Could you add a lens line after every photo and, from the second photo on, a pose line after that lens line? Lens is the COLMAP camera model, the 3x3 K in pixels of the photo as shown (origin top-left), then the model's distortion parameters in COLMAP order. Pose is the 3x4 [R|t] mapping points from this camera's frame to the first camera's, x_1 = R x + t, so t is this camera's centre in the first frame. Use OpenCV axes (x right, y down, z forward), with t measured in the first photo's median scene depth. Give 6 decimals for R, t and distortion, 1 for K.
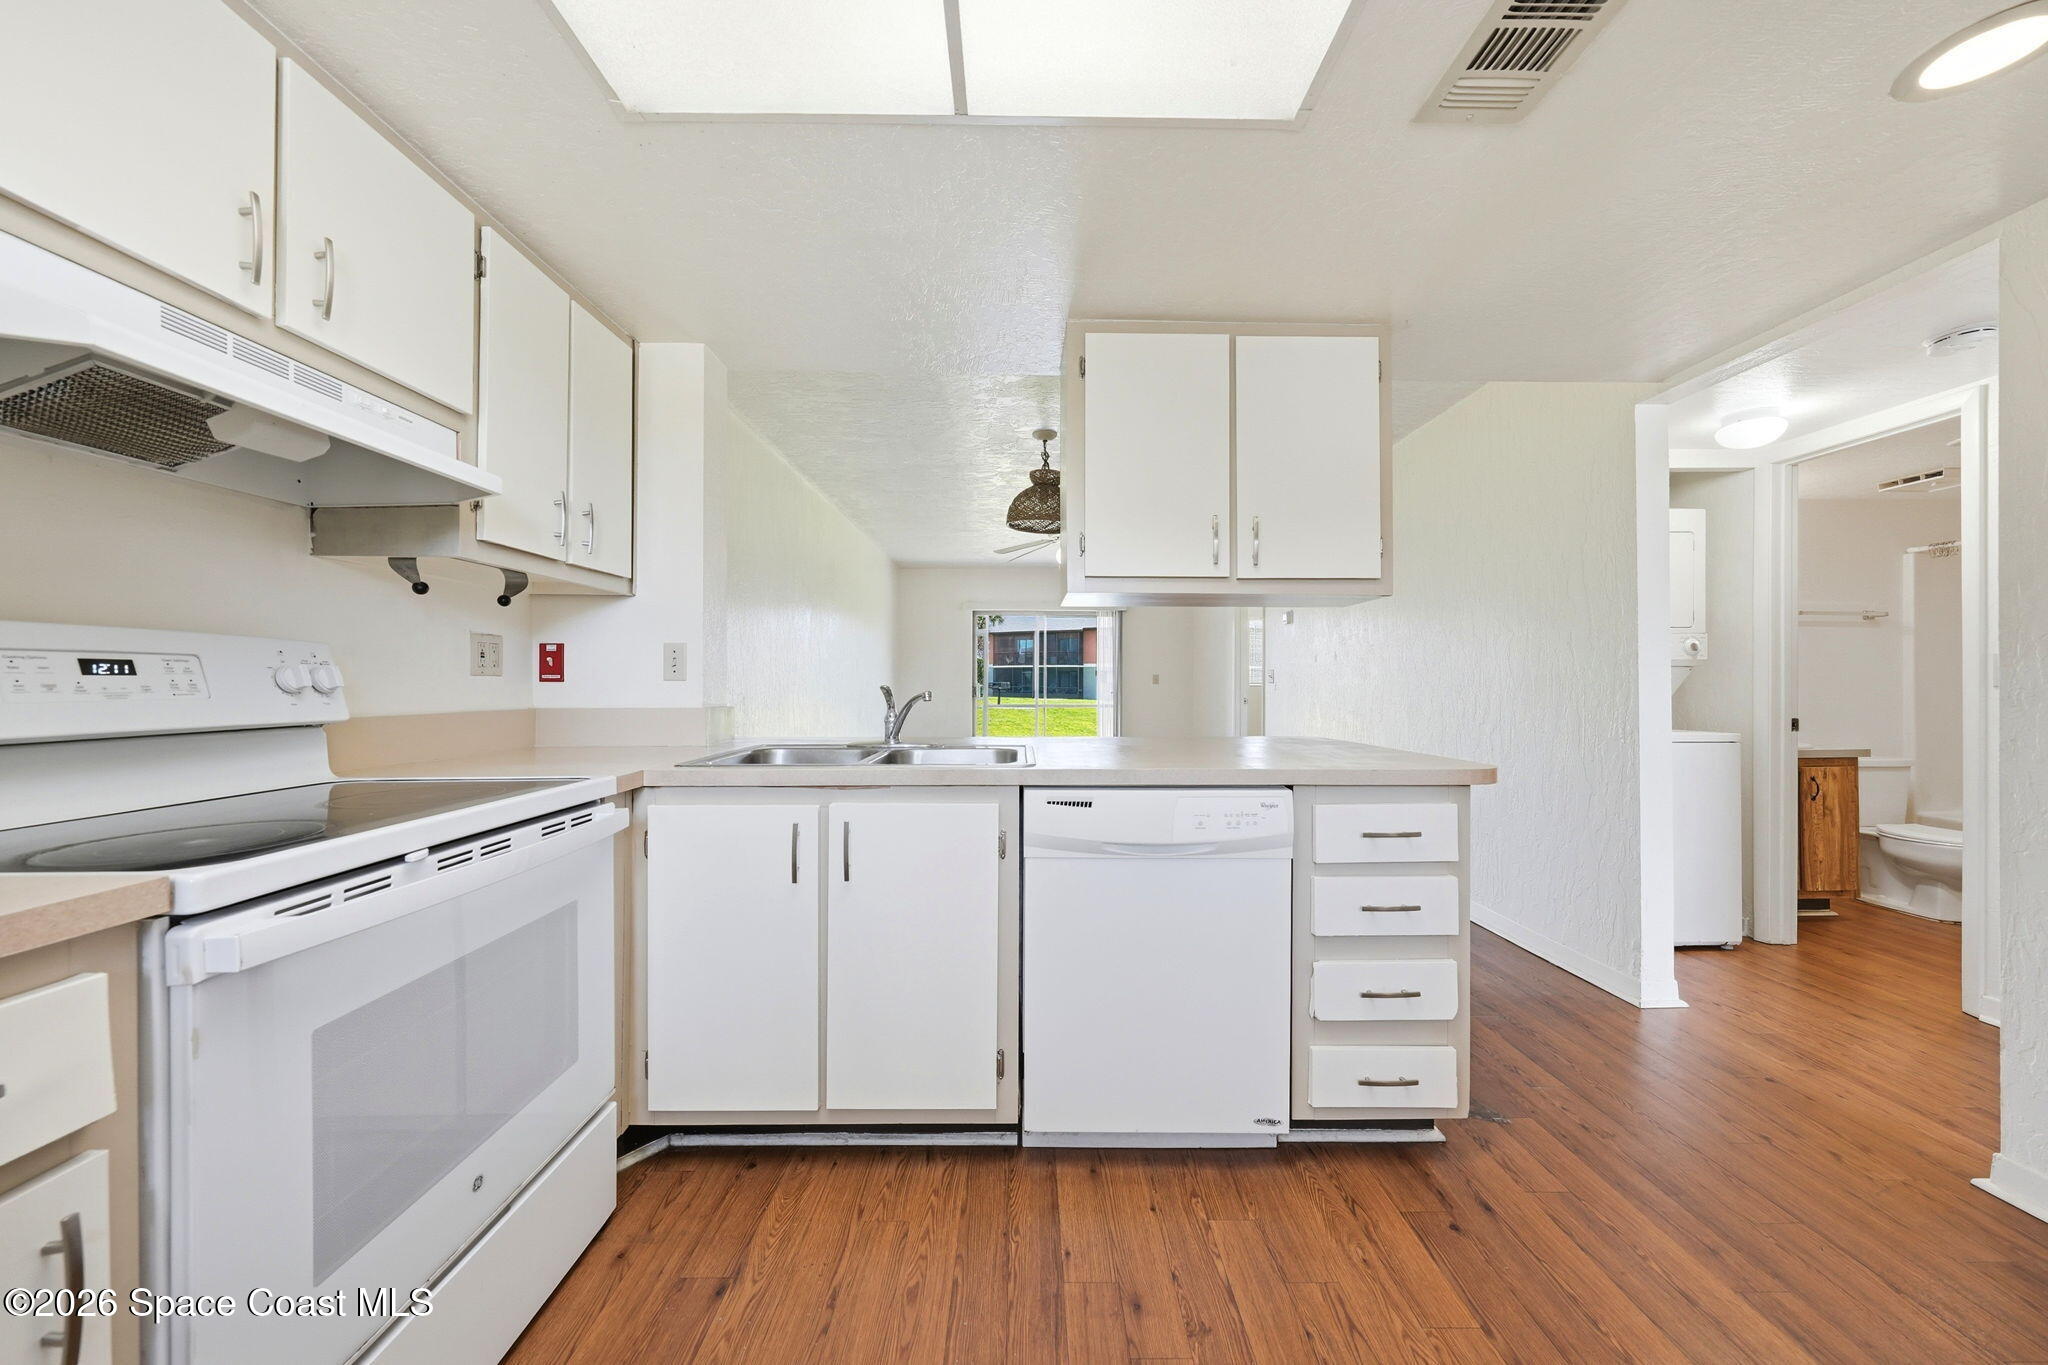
lens RADIAL K [[708.1, 0, 1029.9], [0, 708.1, 681.8], [0, 0, 1]] dist [0.000006, 0.000098]
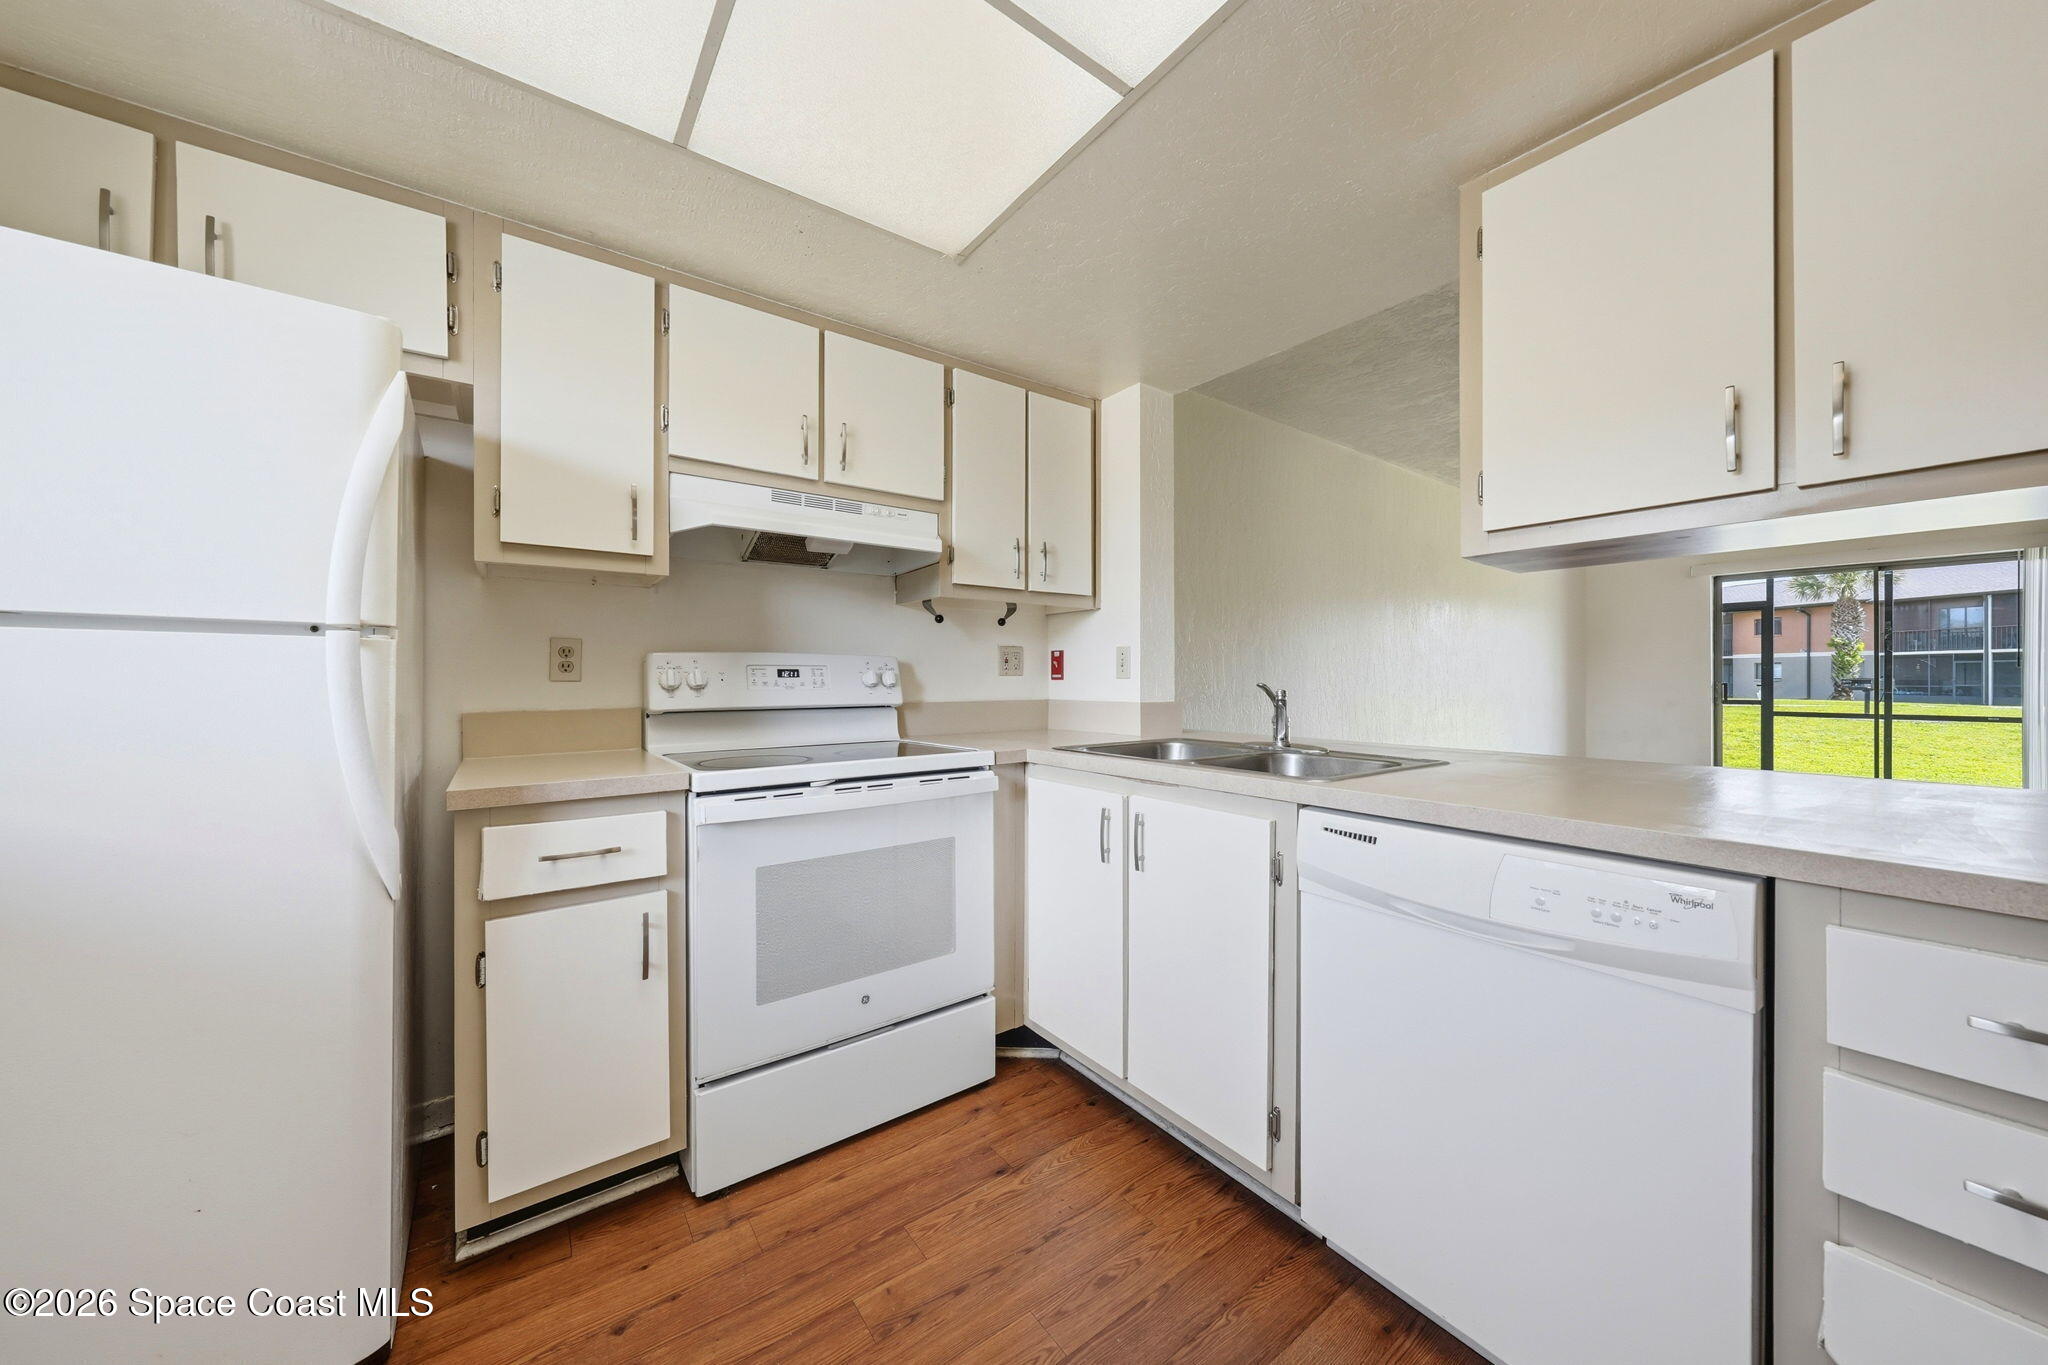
lens RADIAL K [[708.1, 0, 1031.5], [0, 708.1, 679.0], [0, 0, 1]] dist [0.000006, 0.000098]
pose [[0.586103, -0.002785, -0.810232, 0.486430], [0.002981, 0.999995, -0.001281, 0.000049], [0.810231, -0.001664, 0.586108, 0.259420]]
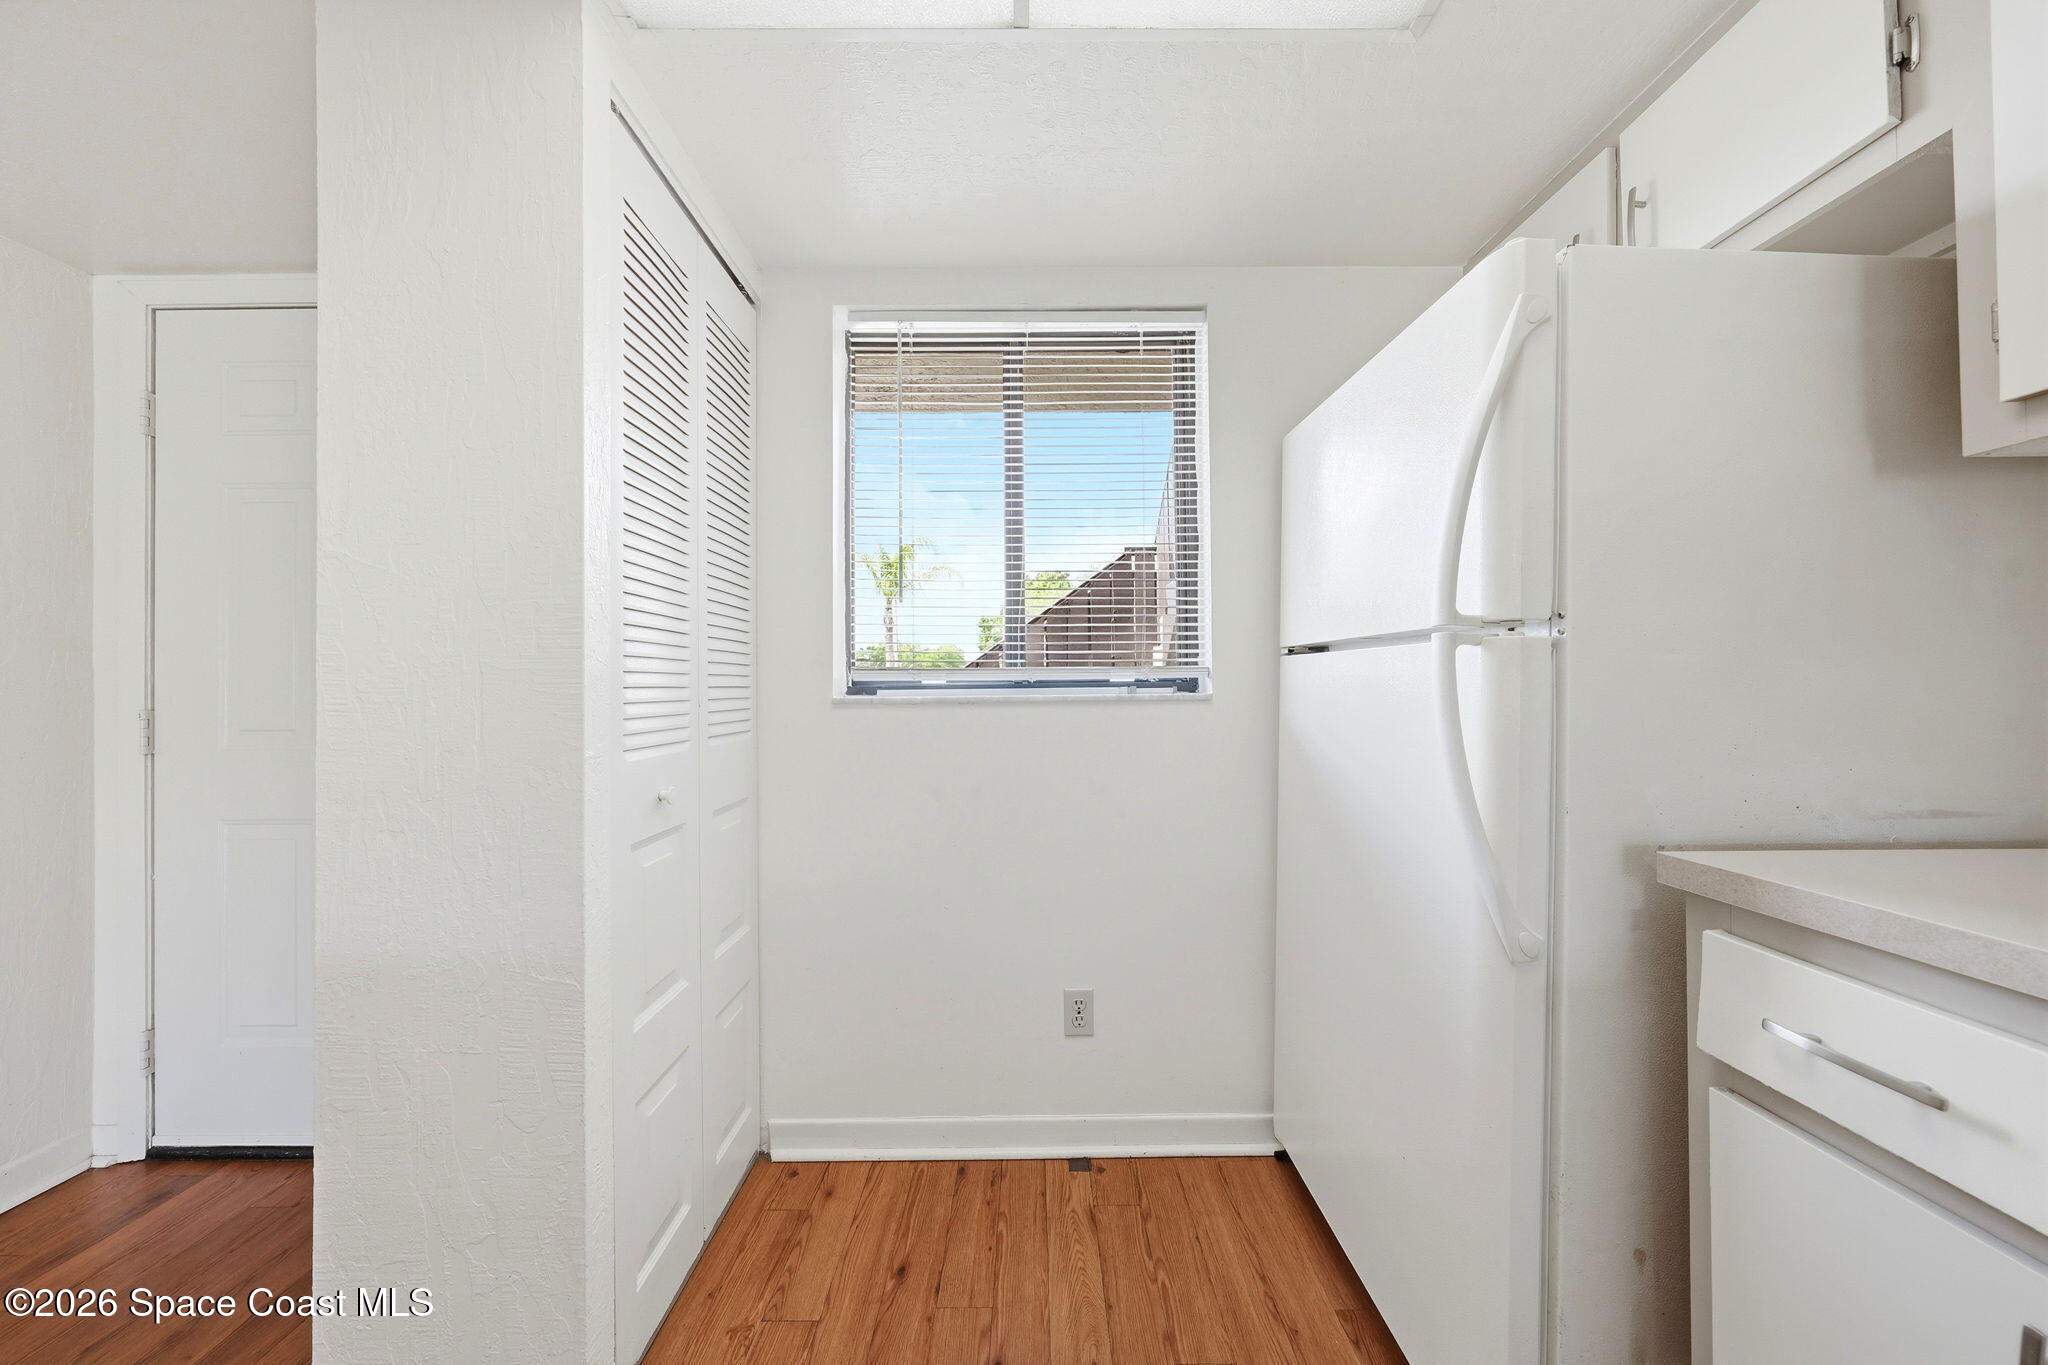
lens RADIAL K [[708.1, 0, 1020.0], [0, 708.1, 670.9], [0, 0, 1]] dist [0.000006, 0.000098]
pose [[-0.999677, 0.007614, 0.024241, -0.072092], [0.006928, 0.999576, -0.028266, -0.000710], [-0.024446, -0.028089, -0.999306, 0.728293]]
